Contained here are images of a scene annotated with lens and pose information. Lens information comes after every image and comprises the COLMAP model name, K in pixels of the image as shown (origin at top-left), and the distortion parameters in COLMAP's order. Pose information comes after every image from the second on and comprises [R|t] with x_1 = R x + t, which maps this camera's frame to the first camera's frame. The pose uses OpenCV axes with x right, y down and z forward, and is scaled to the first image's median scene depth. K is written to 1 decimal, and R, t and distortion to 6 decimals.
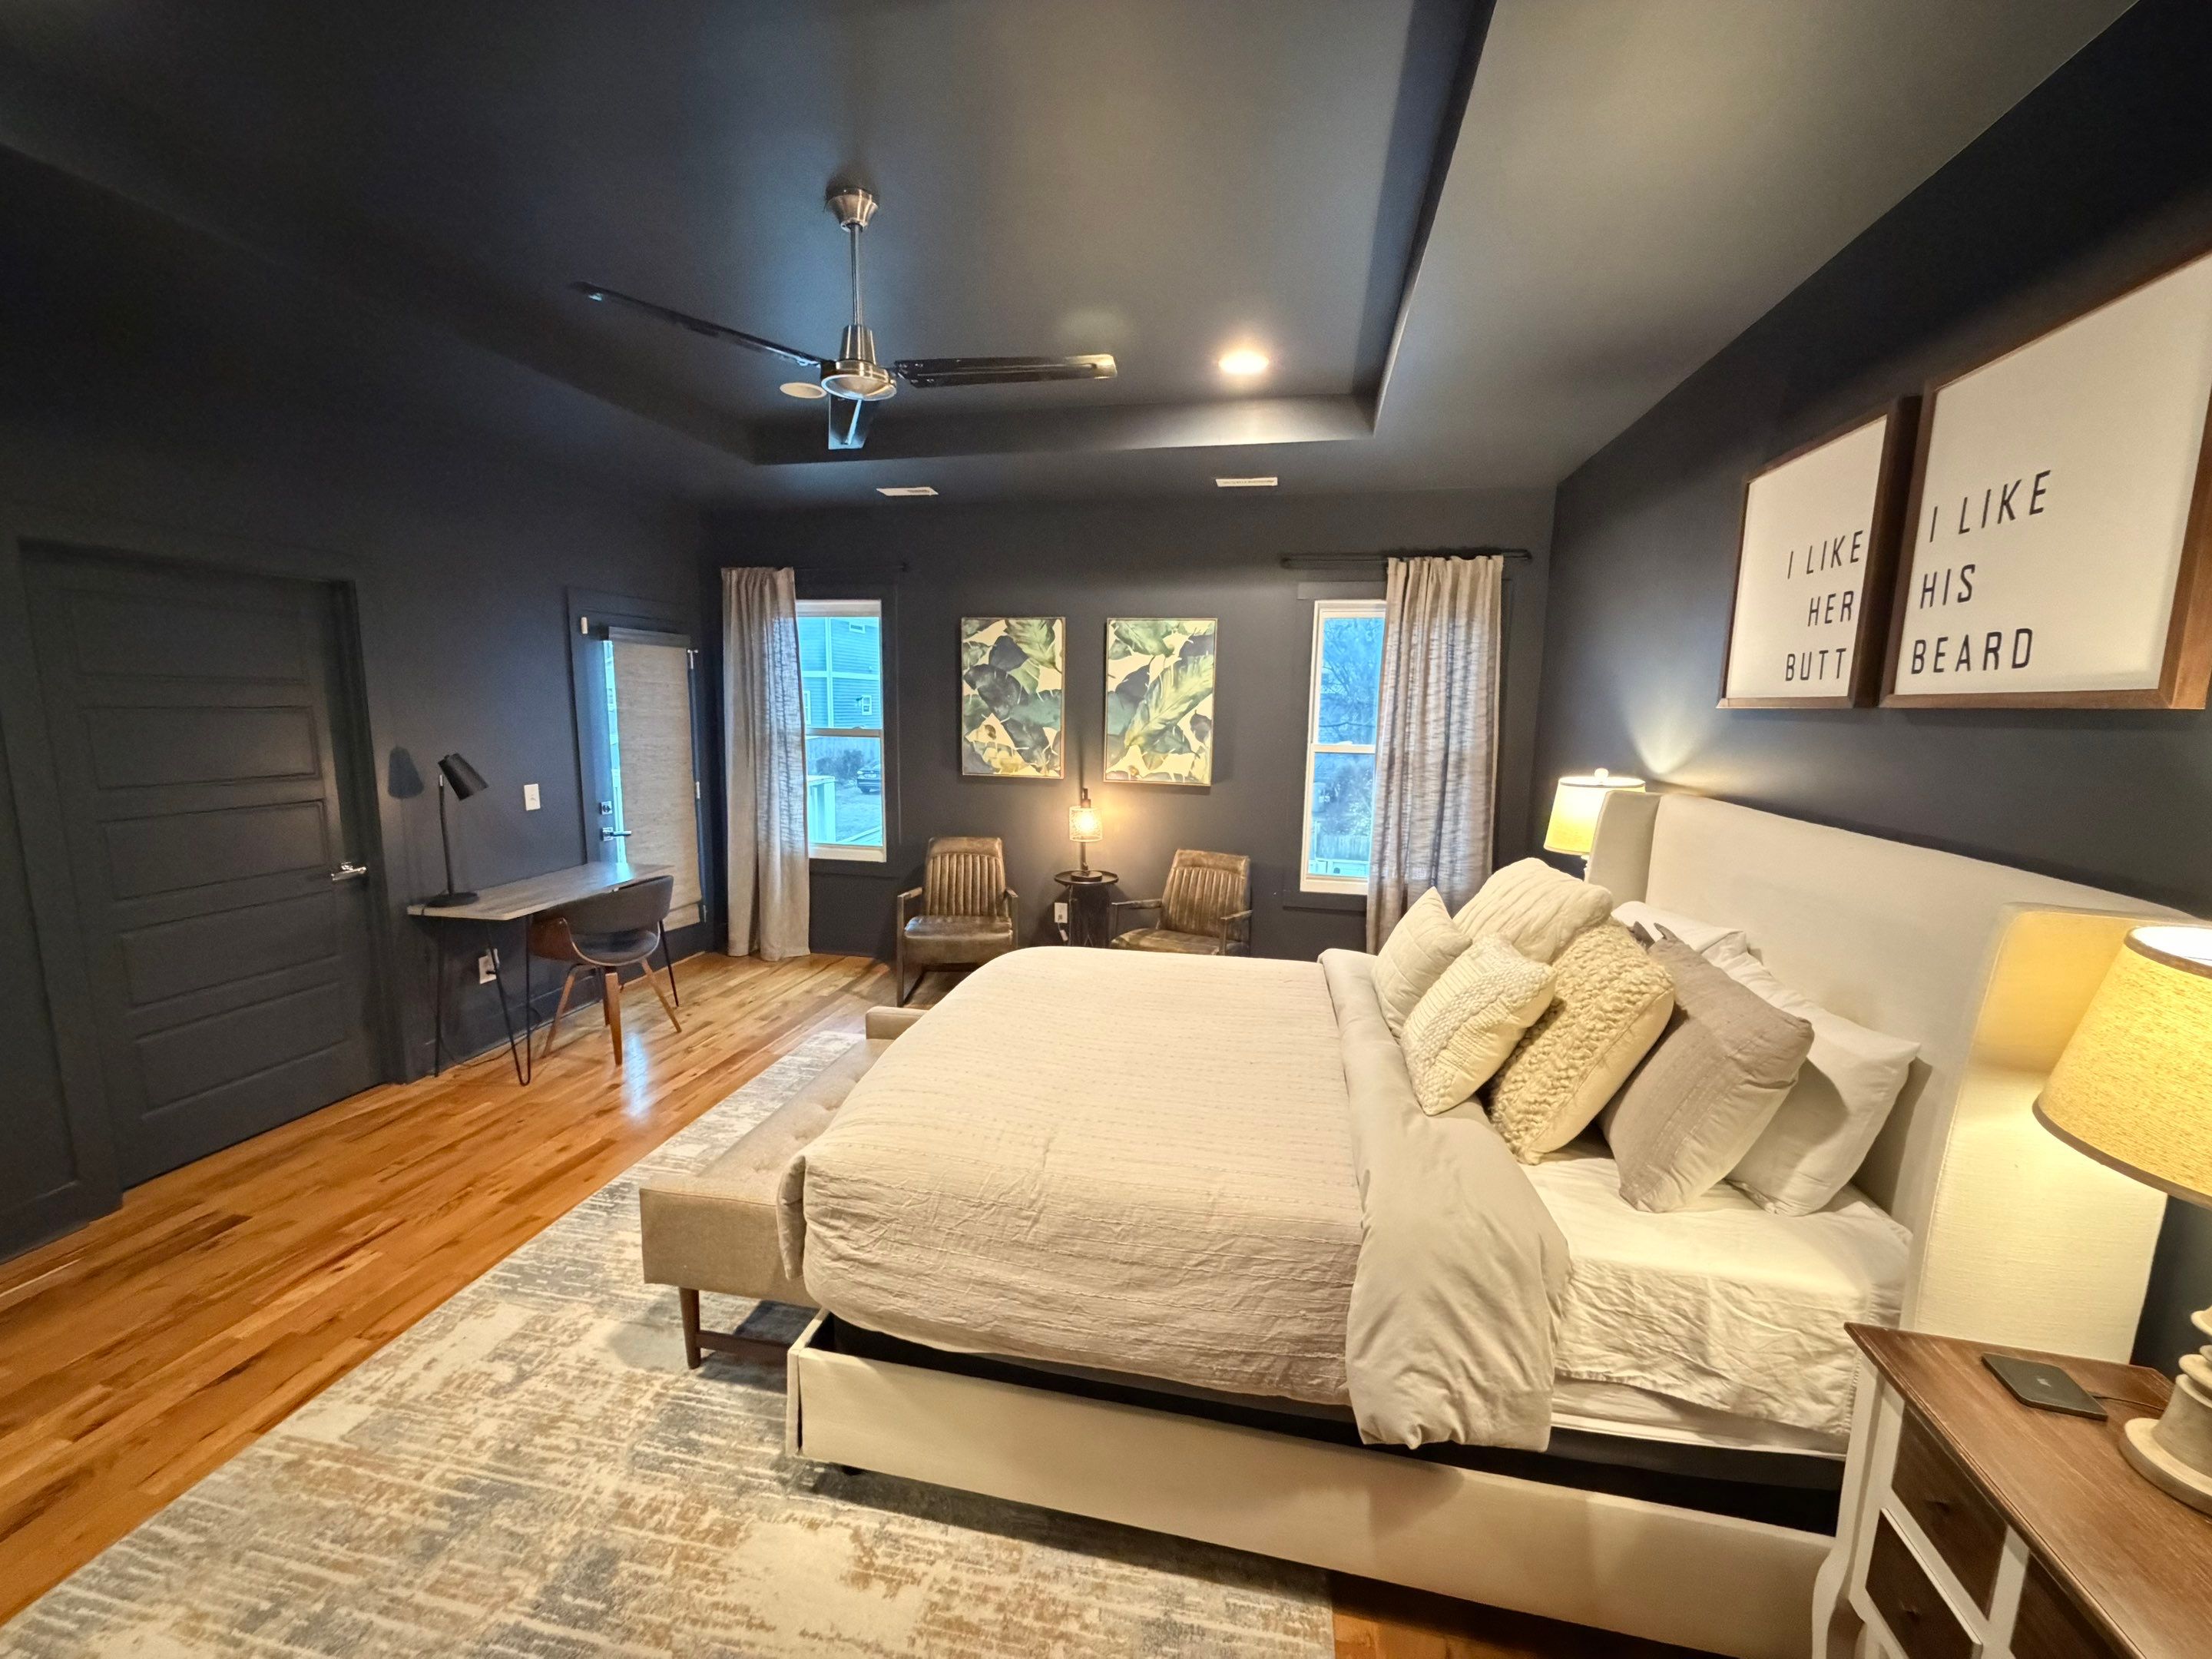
lens RADIAL K [[875.5, 0, 1101.5], [0, 875.5, 828.5], [0, 0, 1]] dist [0.001340, 0.000281]
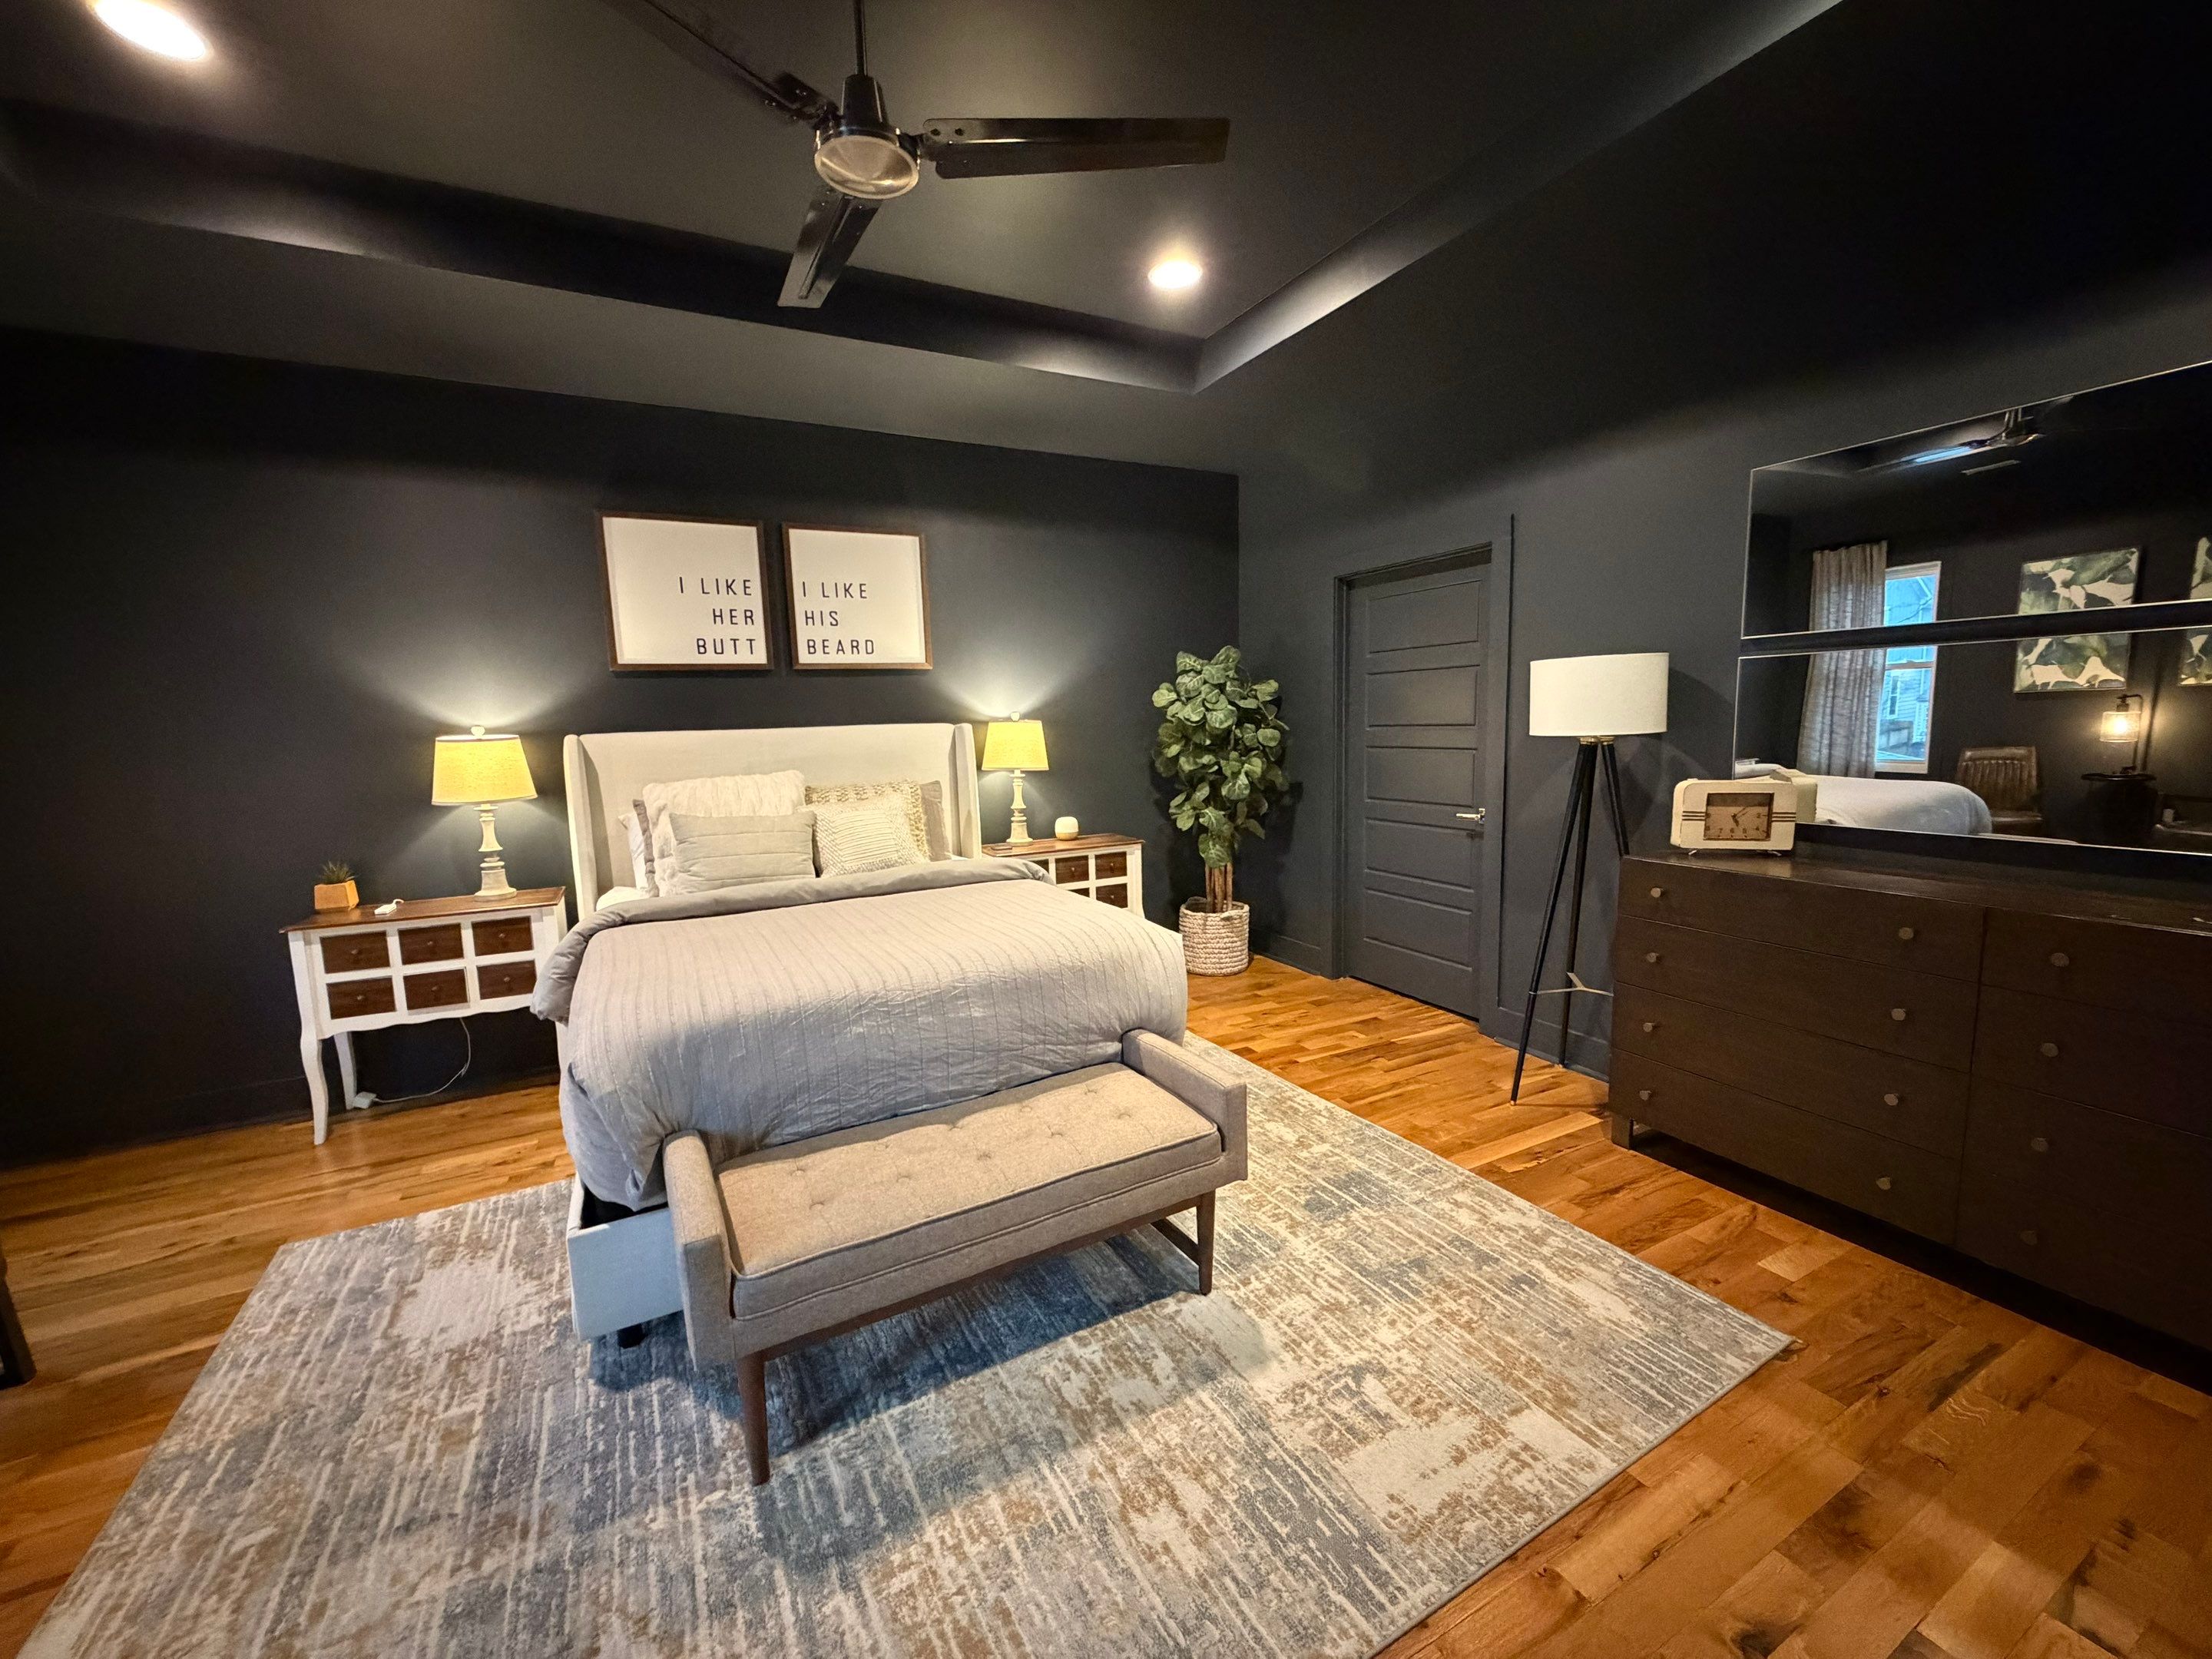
lens RADIAL K [[875.5, 0, 1101.5], [0, 875.5, 828.5], [0, 0, 1]] dist [0.001340, 0.000281]
pose [[-0.639846, -0.096156, 0.762464, -1.146775], [0.130166, 0.964247, 0.230836, -0.141318], [-0.757399, 0.246946, -0.604453, 1.634639]]
